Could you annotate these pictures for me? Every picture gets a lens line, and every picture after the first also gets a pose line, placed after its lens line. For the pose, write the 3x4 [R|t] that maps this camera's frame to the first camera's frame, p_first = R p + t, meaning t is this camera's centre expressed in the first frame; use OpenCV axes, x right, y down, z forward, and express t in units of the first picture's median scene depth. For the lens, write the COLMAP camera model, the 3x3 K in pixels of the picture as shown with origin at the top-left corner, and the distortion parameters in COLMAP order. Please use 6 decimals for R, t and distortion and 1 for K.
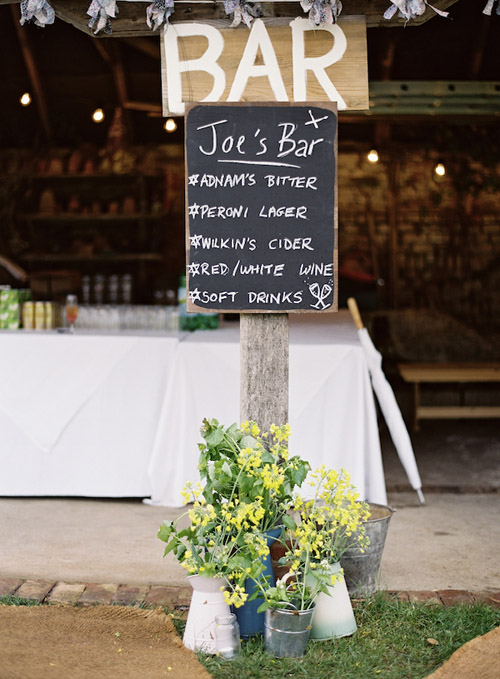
lens RADIAL K [[995.8, 0, 250.0], [0, 995.8, 339.5], [0, 0, 1]] dist [-0.164004, -0.091418]
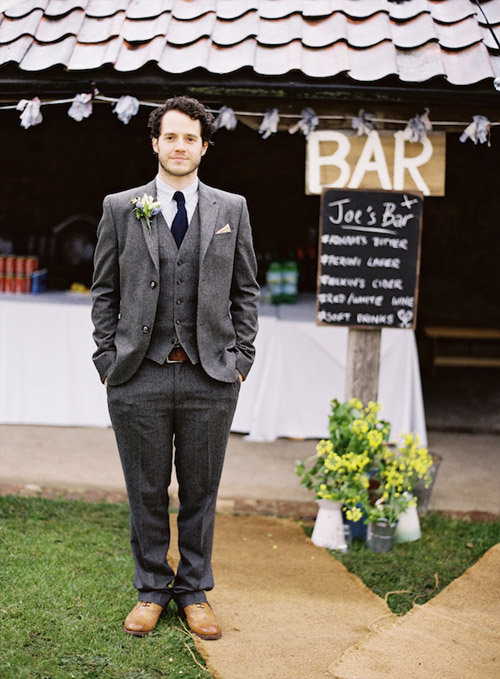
lens RADIAL K [[960.3, 0, 250.0], [0, 960.3, 339.5], [0, 0, 1]] dist [0.006482, -0.932373]
pose [[0.999322, 0.033693, 0.014832, -0.188110], [-0.035016, 0.994315, 0.100553, -0.152791], [-0.011360, -0.101004, 0.994821, -0.463266]]
